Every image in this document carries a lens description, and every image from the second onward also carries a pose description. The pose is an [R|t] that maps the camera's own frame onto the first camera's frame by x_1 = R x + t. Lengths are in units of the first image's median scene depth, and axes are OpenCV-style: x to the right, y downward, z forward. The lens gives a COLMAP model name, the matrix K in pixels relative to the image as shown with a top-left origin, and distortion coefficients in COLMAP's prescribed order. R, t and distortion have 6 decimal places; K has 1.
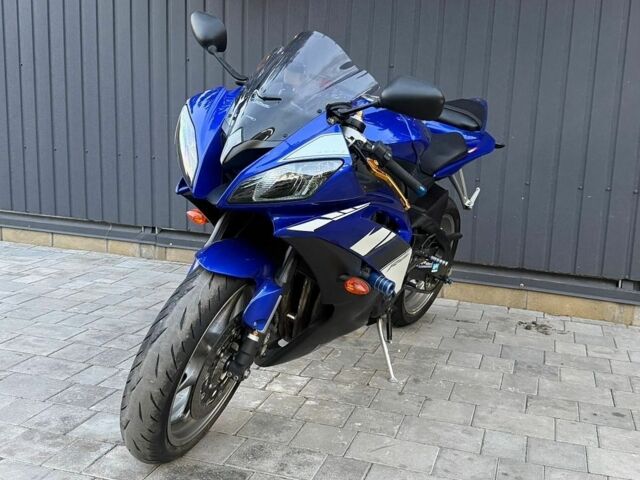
lens RADIAL K [[672.0, 0, 343.0], [0, 672.0, 226.4], [0, 0, 1]] dist [0.158874, -0.399106]
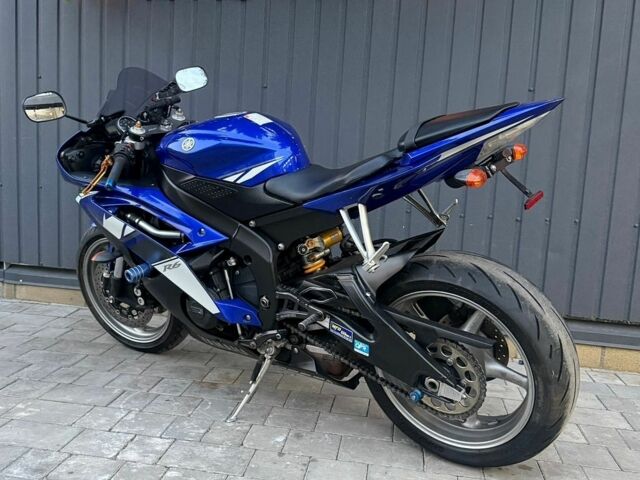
lens RADIAL K [[627.5, 0, 298.3], [0, 627.5, 241.4], [0, 0, 1]] dist [0.124416, -0.257305]
pose [[0.991956, -0.008032, 0.126327, 0.007799], [0.011364, 0.999606, -0.025682, -0.000184], [-0.126071, 0.026911, 0.991656, 0.187418]]
